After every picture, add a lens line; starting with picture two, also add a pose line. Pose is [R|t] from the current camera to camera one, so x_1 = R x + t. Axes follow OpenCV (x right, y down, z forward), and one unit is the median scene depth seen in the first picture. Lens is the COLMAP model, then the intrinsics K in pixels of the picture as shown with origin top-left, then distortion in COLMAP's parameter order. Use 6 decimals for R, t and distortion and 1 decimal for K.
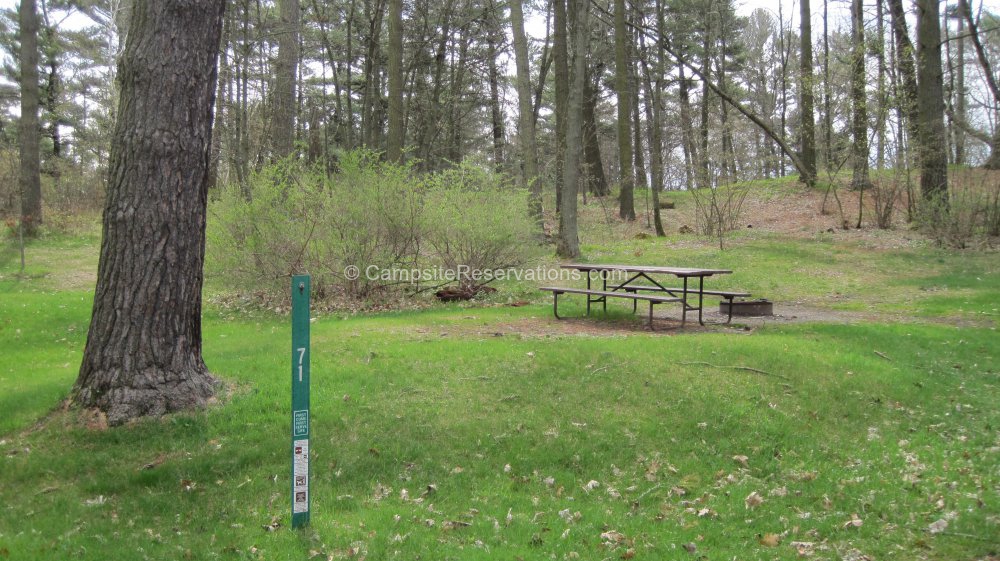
lens RADIAL K [[1026.5, 0, 493.5], [0, 1026.5, 273.3], [0, 0, 1]] dist [-0.137446, 0.000000]
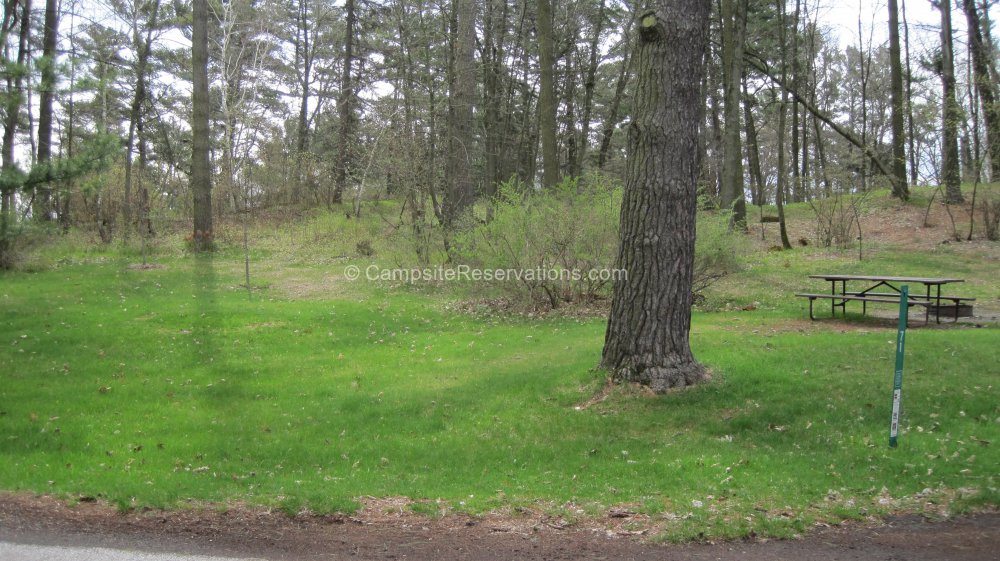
lens RADIAL K [[1026.5, 0, 501.5], [0, 1026.5, 275.7], [0, 0, 1]] dist [-0.137446, 0.000000]
pose [[0.999673, -0.003848, -0.025298, -0.533331], [0.003678, 0.999970, -0.006787, -0.002377], [0.025323, 0.006691, 0.999657, -0.394620]]
